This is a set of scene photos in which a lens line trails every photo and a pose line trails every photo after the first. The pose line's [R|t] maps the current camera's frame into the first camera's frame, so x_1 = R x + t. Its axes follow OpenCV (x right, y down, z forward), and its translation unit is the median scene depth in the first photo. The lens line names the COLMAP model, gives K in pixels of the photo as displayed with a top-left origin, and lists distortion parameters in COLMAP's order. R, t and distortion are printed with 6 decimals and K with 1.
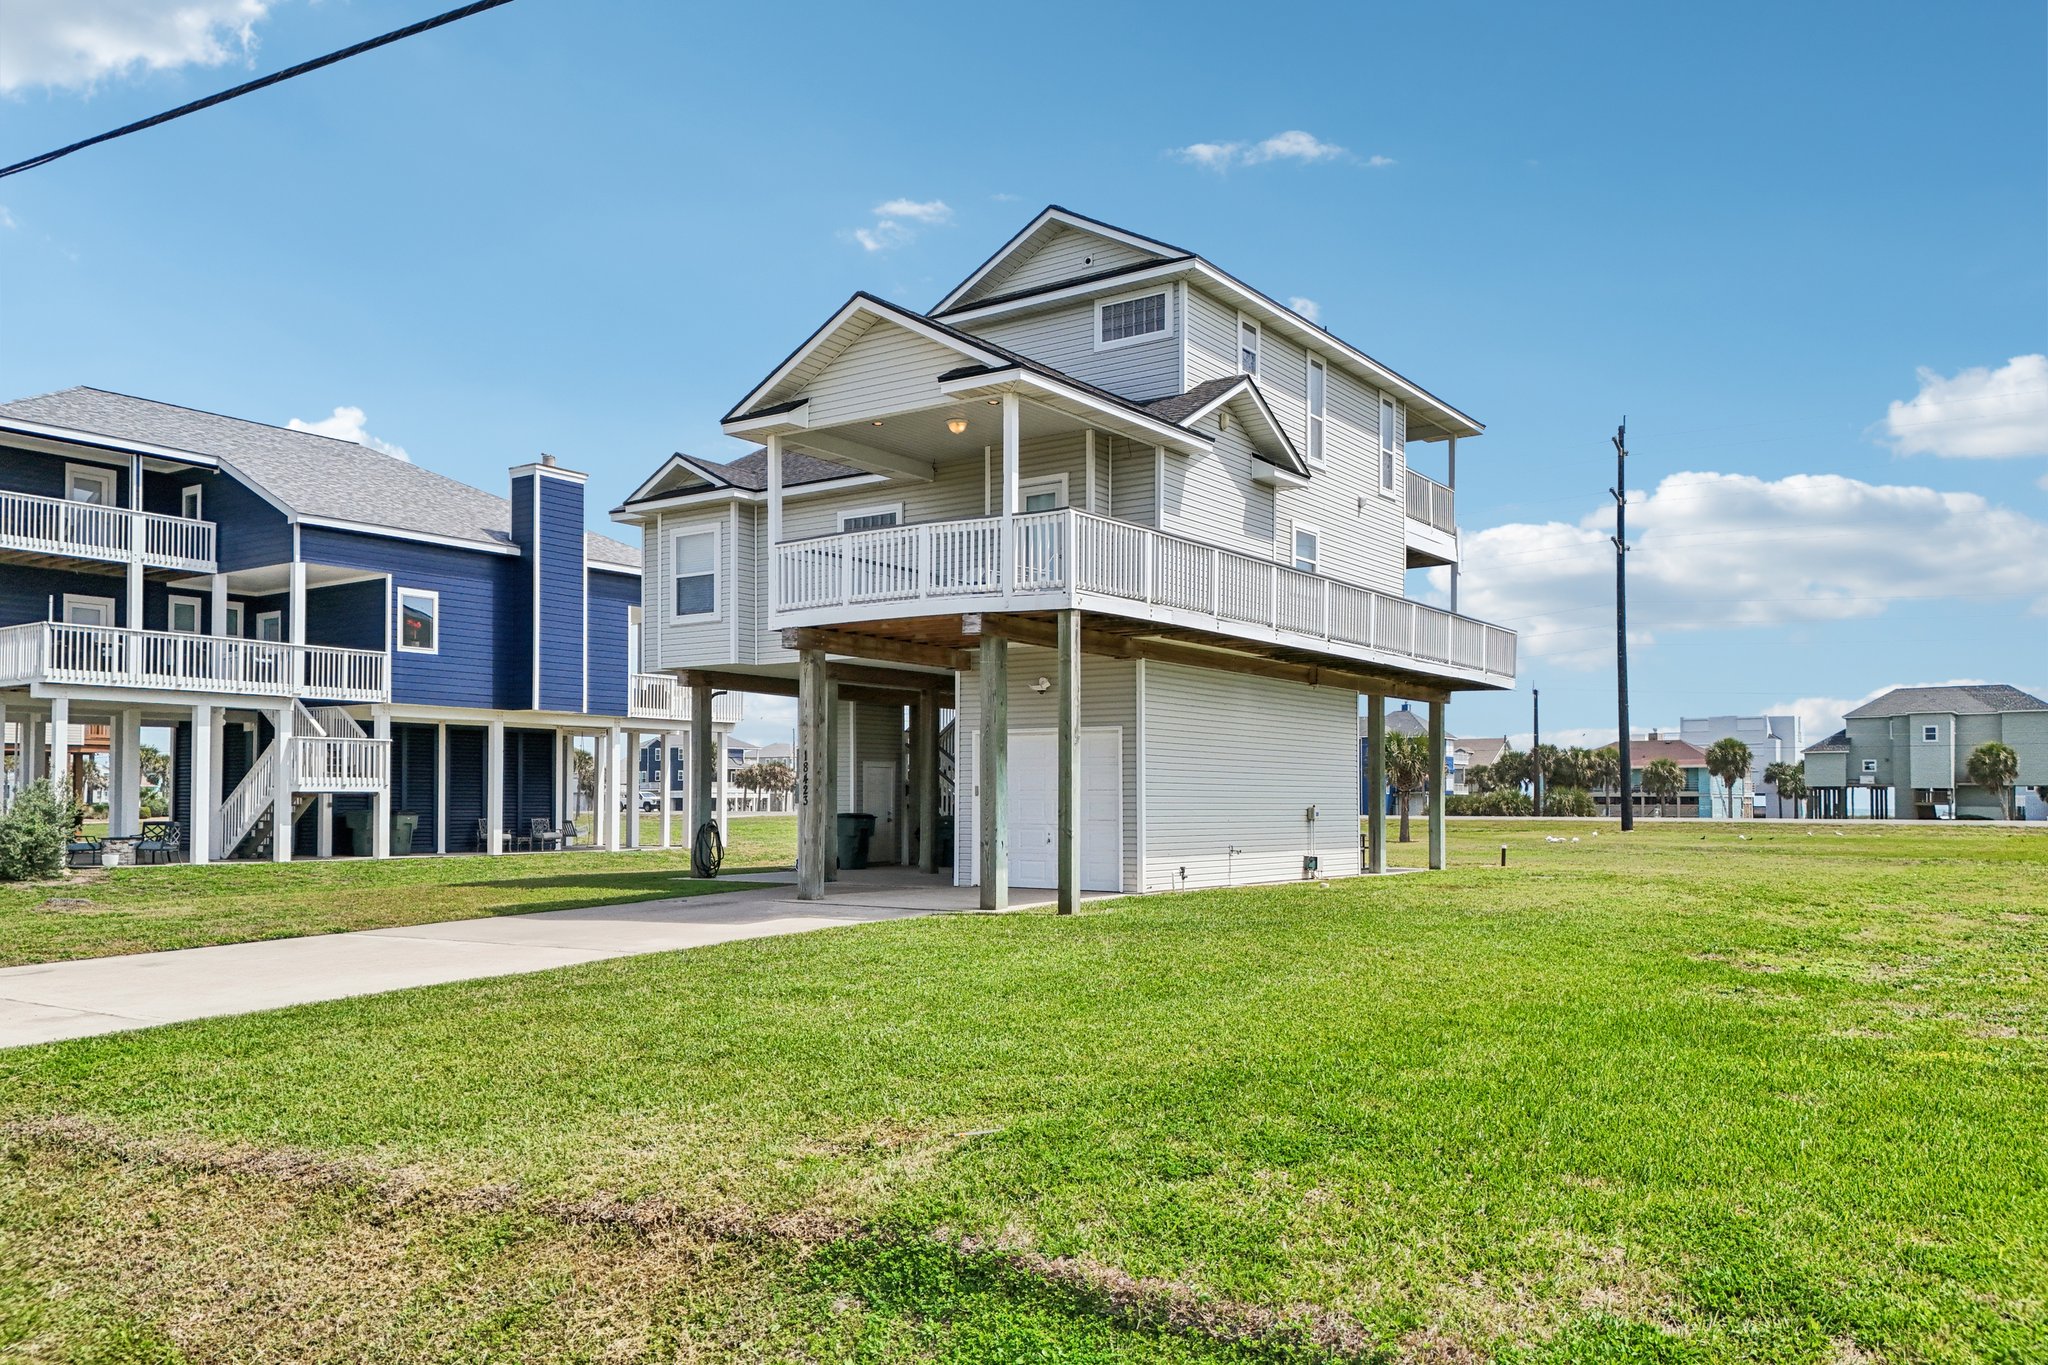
lens RADIAL K [[1539.2, 0, 1018.9], [0, 1539.2, 765.2], [0, 0, 1]] dist [0.070661, -0.080253]
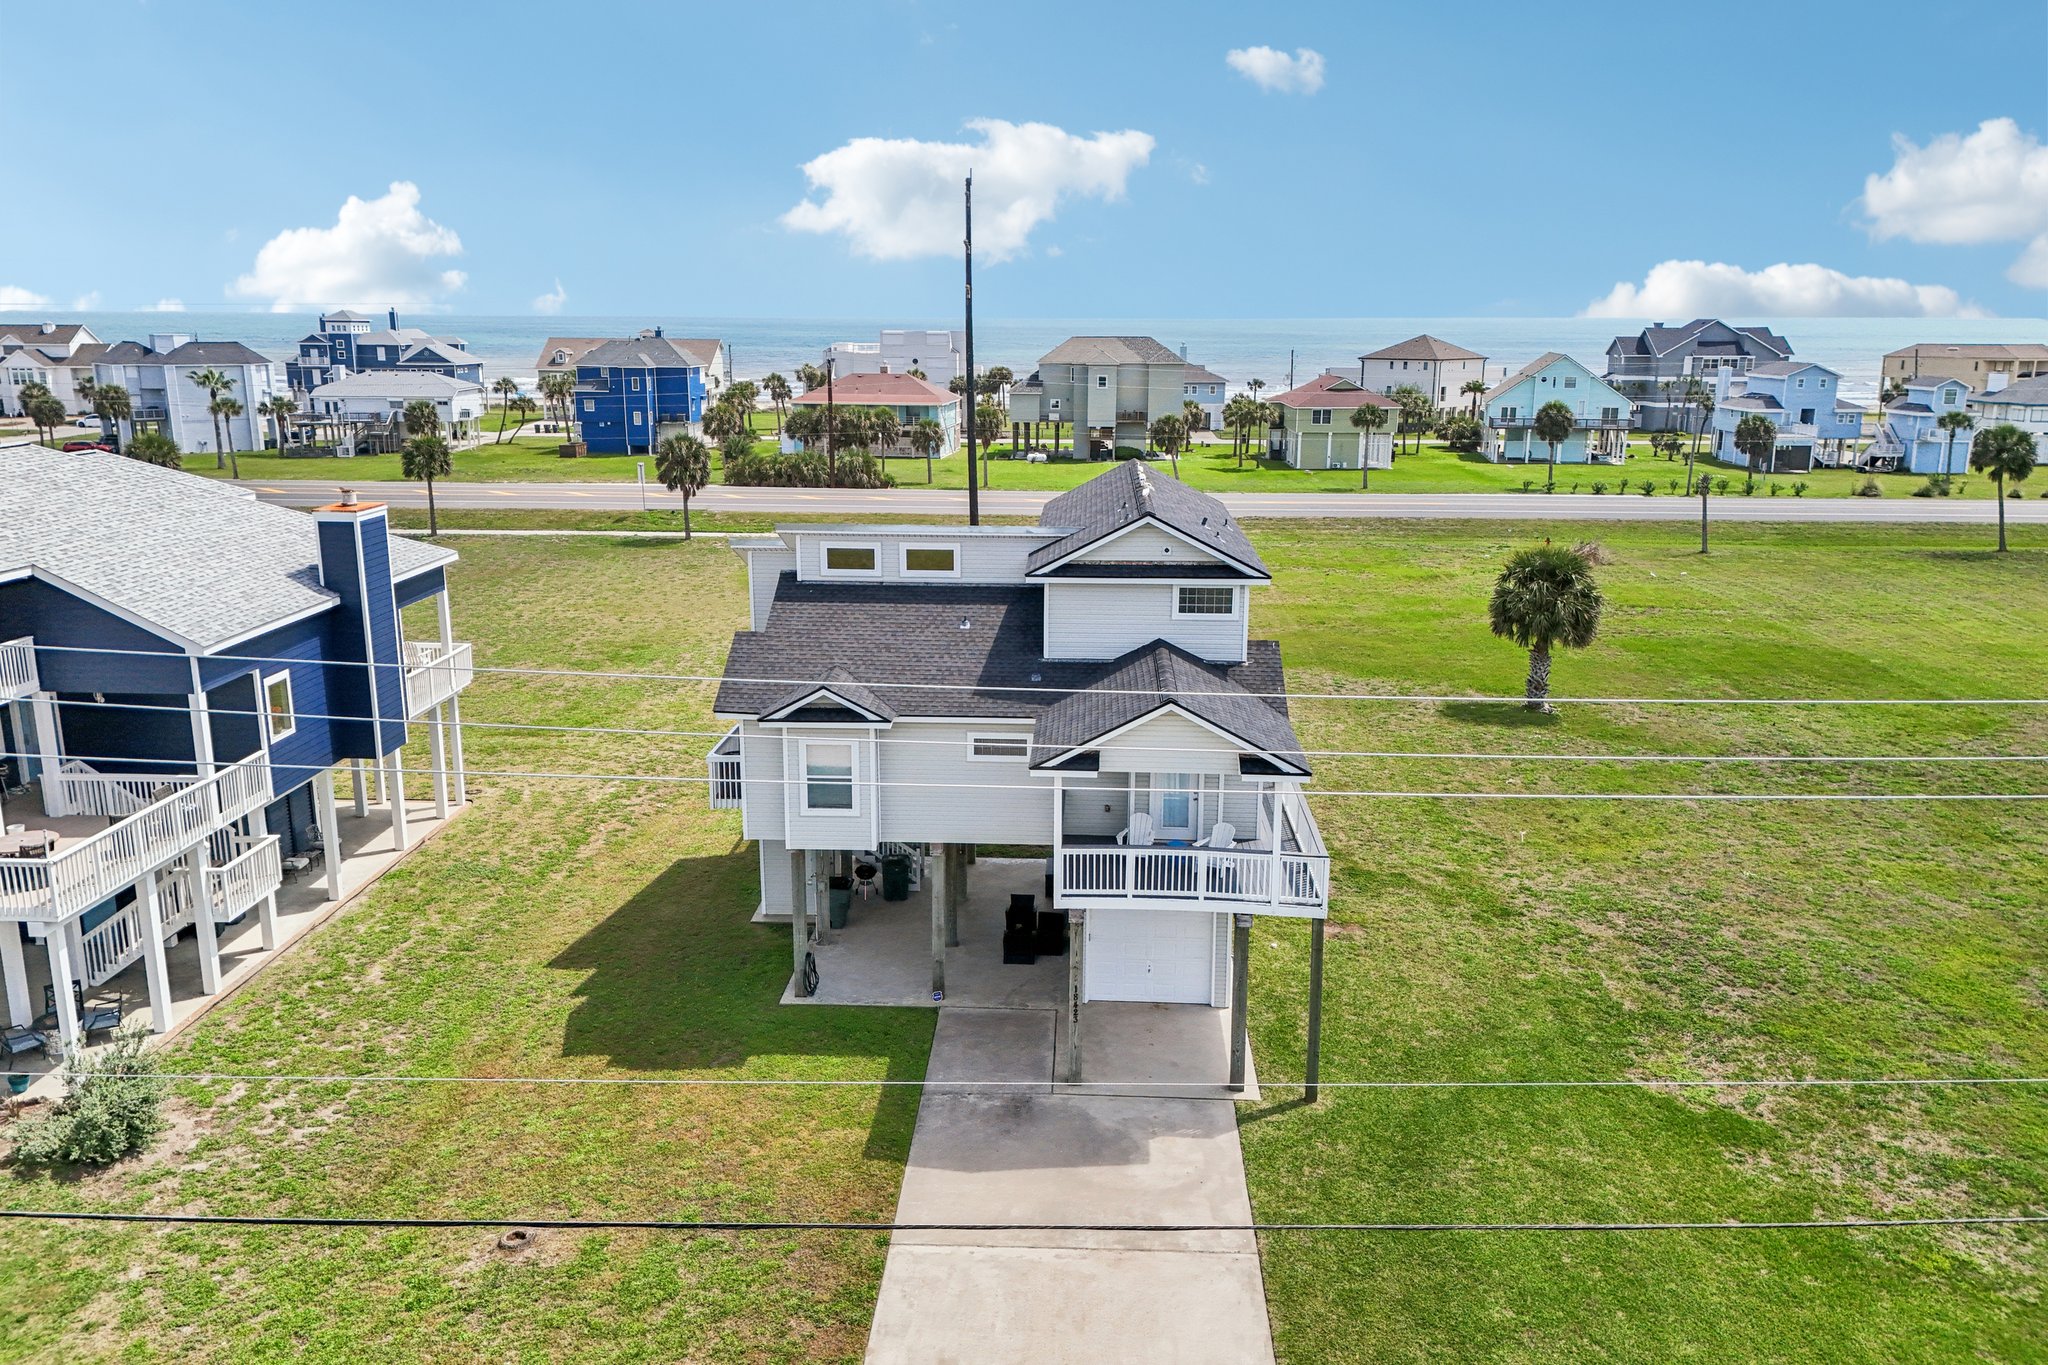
lens RADIAL K [[1531.1, 0, 1020.7], [0, 1531.1, 675.4], [0, 0, 1]] dist [0.079421, -0.094540]
pose [[0.842991, -0.119572, 0.524470, -0.506665], [-0.018072, 0.968137, 0.249769, -0.363145], [-0.537624, -0.220031, 0.813970, -0.019194]]
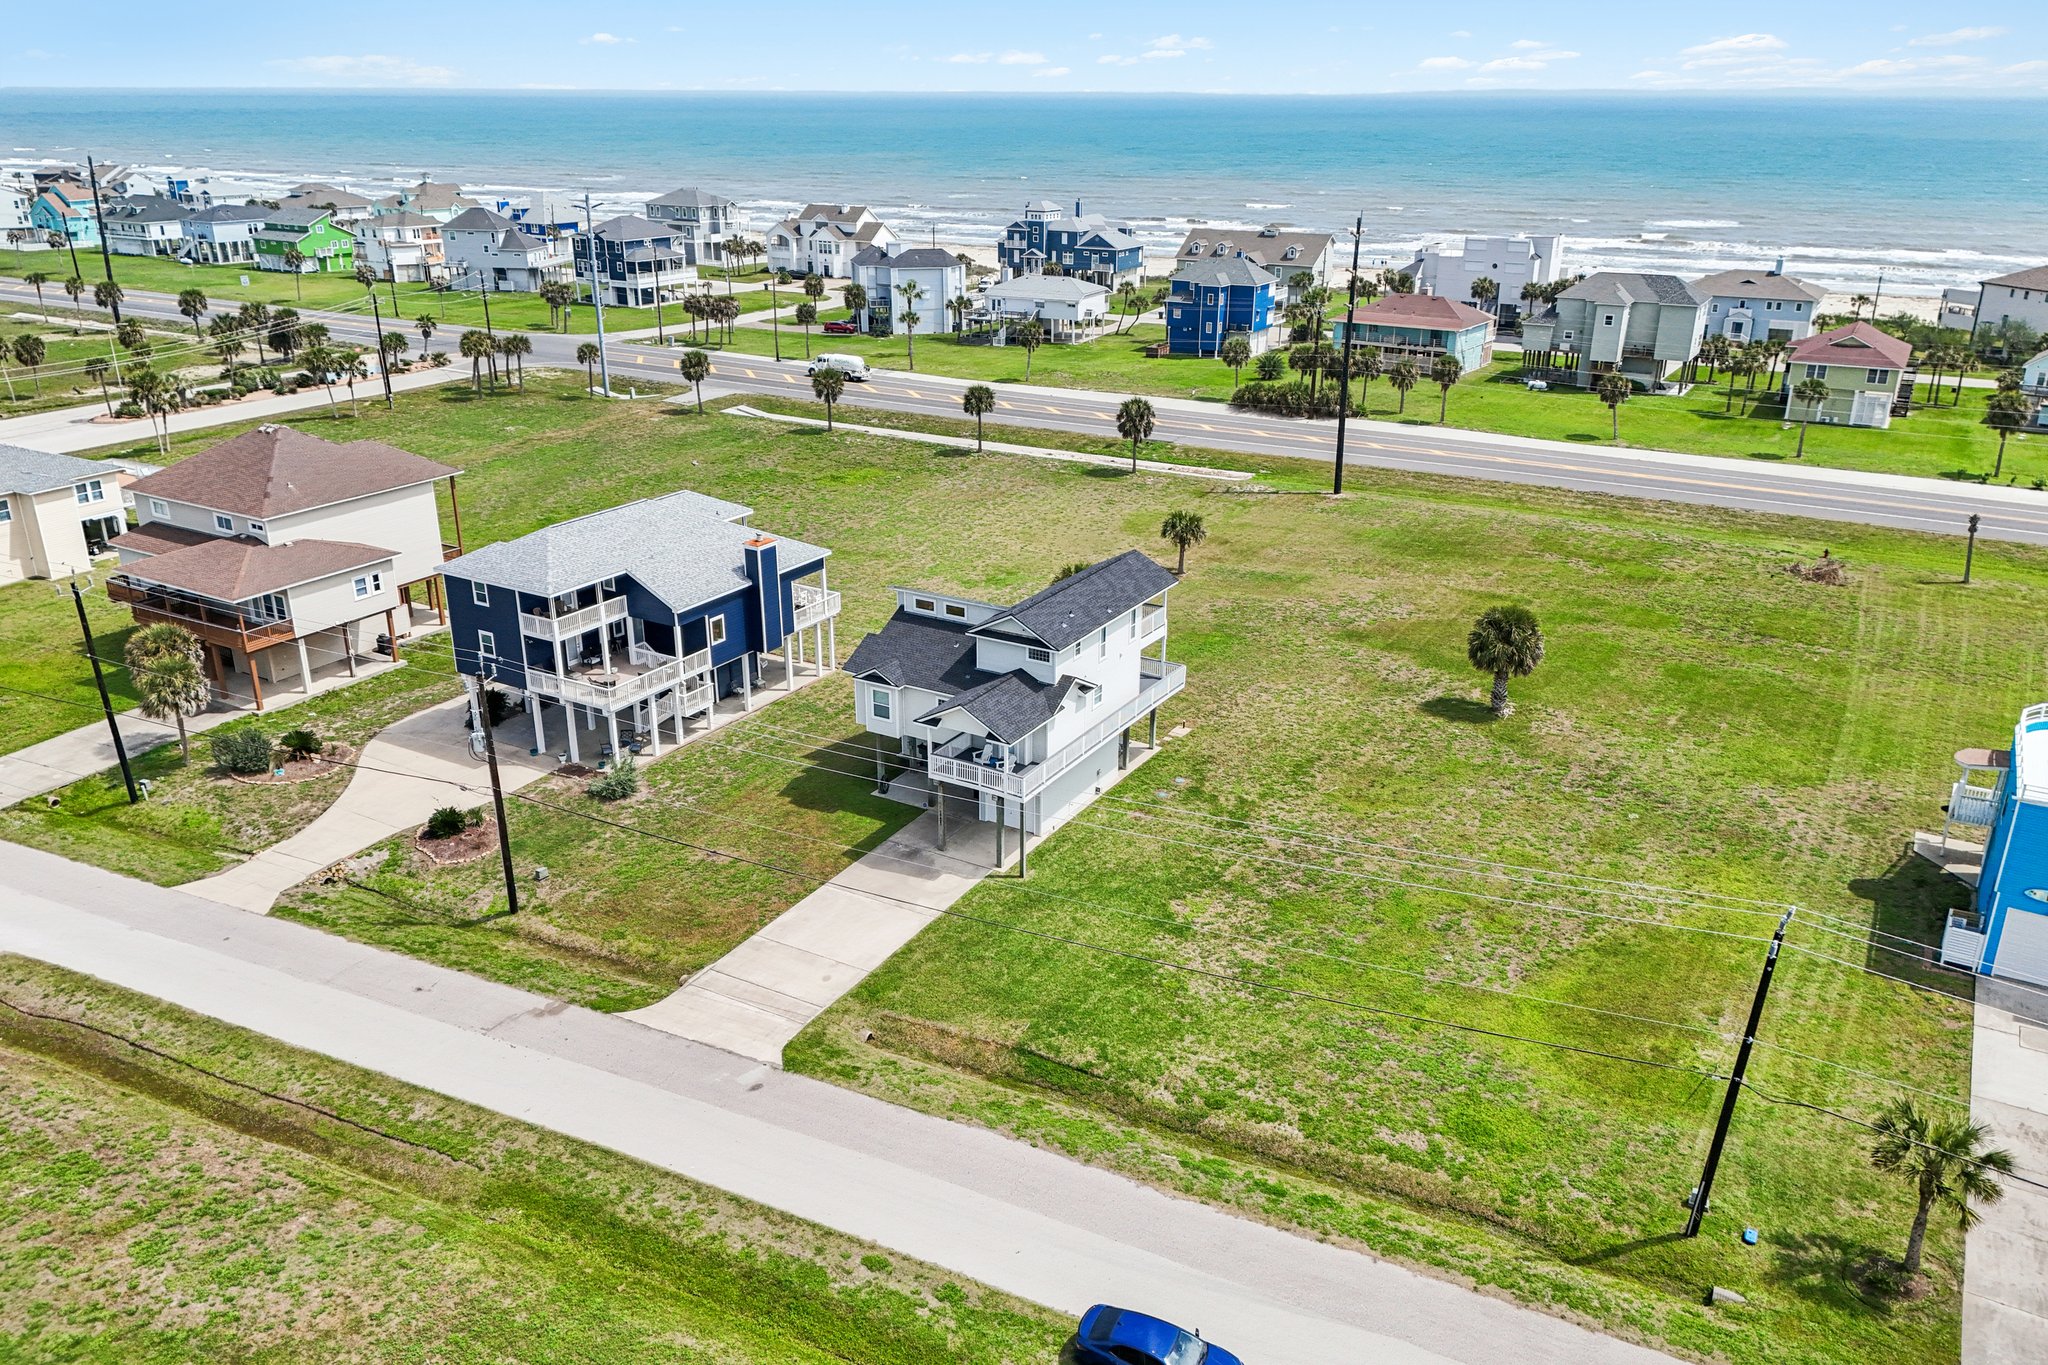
lens RADIAL K [[1521.6, 0, 1024.0], [0, 1521.6, 682.5], [0, 0, 1]] dist [0.079578, -0.089236]
pose [[0.996492, -0.025751, 0.079629, -0.123734], [-0.006773, 0.923551, 0.383415, -0.885332], [-0.083414, -0.382609, 0.920137, -1.117599]]
